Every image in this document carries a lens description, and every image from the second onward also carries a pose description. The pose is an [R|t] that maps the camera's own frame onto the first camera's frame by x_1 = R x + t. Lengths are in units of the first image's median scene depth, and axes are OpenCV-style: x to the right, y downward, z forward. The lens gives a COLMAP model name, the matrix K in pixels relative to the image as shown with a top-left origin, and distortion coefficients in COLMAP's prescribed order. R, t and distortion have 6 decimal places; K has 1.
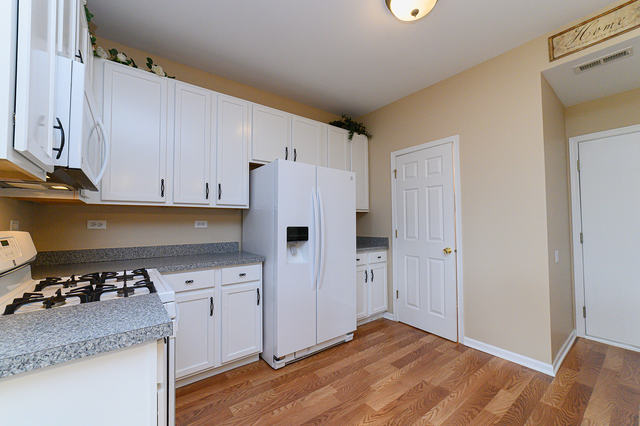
lens RADIAL K [[277.0, 0, 318.9], [0, 277.0, 202.2], [0, 0, 1]] dist [0.016363, 0.000155]
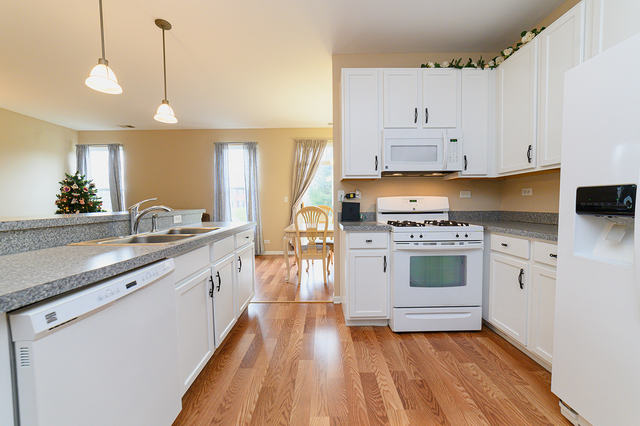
lens RADIAL K [[247.9, 0, 320.8], [0, 247.9, 213.1], [0, 0, 1]] dist [-0.012776, 0.003881]
pose [[-0.594755, 0.038872, -0.802966, 0.495257], [0.038591, 0.999059, 0.019781, 0.094276], [0.802980, -0.019222, -0.595696, 0.747096]]
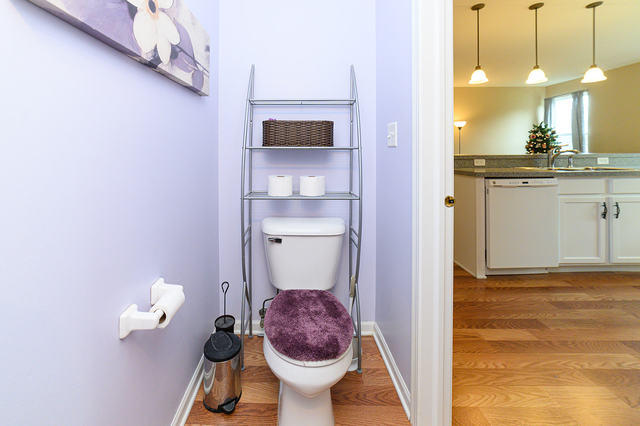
lens RADIAL K [[259.5, 0, 300.4], [0, 259.5, 153.4], [0, 0, 1]] dist [-0.000766, -0.000158]
pose [[-0.805494, 0.002312, 0.592599, 0.472049], [-0.012192, 0.999716, -0.020472, 0.119543], [-0.592478, -0.023715, -0.805238, 1.436465]]
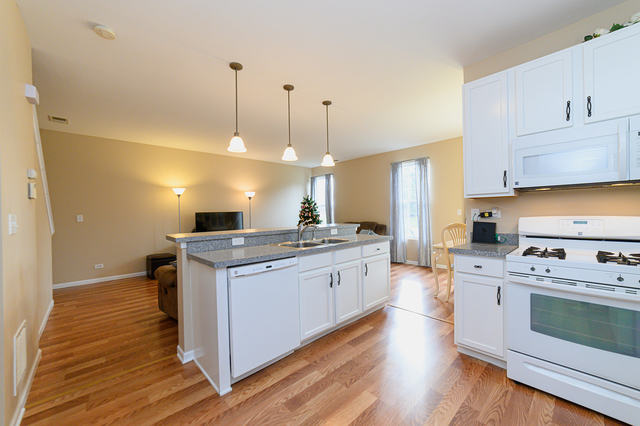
lens RADIAL K [[247.9, 0, 320.5], [0, 247.9, 214.6], [0, 0, 1]] dist [-0.012776, 0.003881]
pose [[-0.991931, 0.017916, -0.125510, 0.324617], [0.021664, 0.999357, -0.028565, 0.061638], [0.124917, -0.031054, -0.991681, 1.067339]]
